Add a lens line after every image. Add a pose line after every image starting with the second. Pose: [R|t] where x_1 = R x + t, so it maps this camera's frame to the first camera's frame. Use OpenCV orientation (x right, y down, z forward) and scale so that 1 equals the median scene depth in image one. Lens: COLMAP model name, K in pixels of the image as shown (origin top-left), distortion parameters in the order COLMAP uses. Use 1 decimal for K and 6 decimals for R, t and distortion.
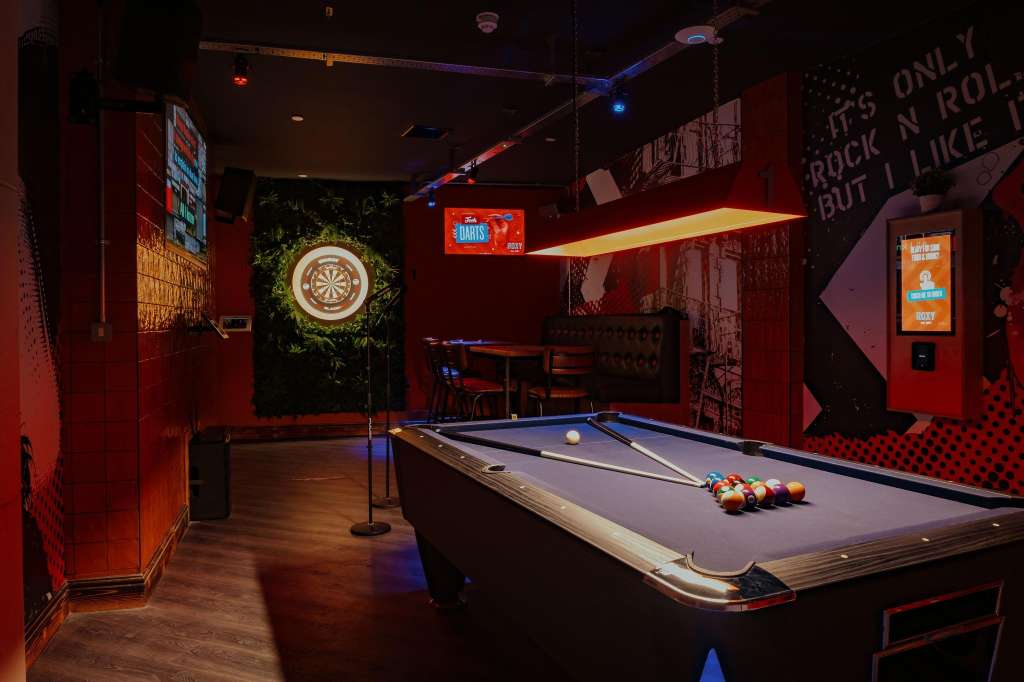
lens RADIAL K [[692.8, 0, 515.6], [0, 692.8, 339.9], [0, 0, 1]] dist [-0.014130, -0.003461]
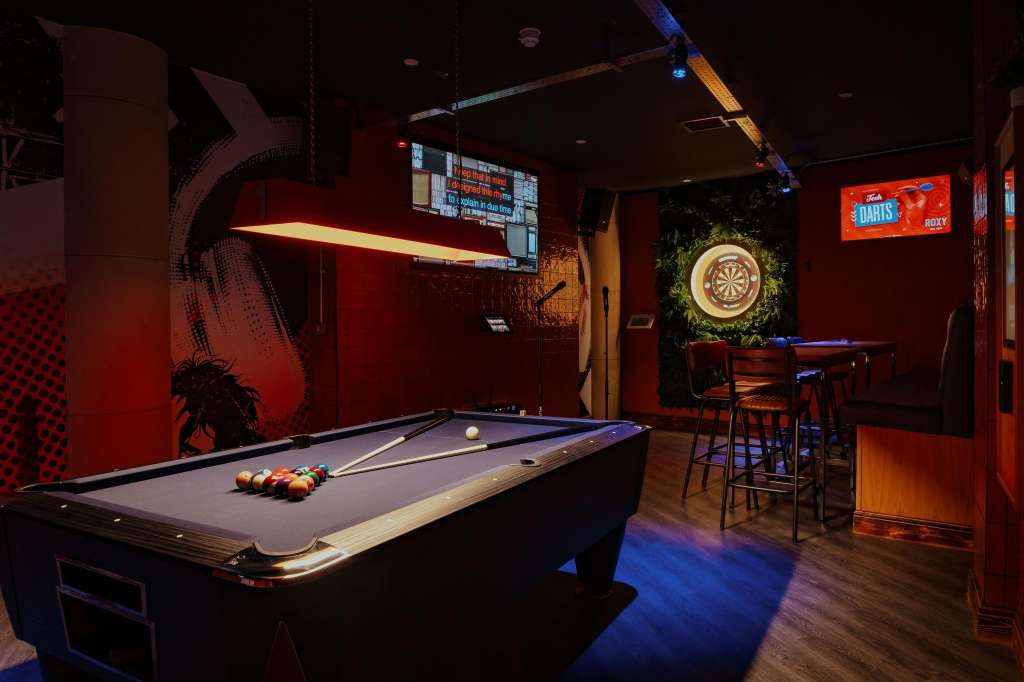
lens RADIAL K [[692.8, 0, 532.8], [0, 692.8, 333.7], [0, 0, 1]] dist [-0.014130, -0.003461]
pose [[0.598538, 0.012367, -0.800999, 0.372553], [-0.014732, 0.999882, 0.004430, -0.005596], [0.800959, 0.009148, 0.598649, 0.172426]]
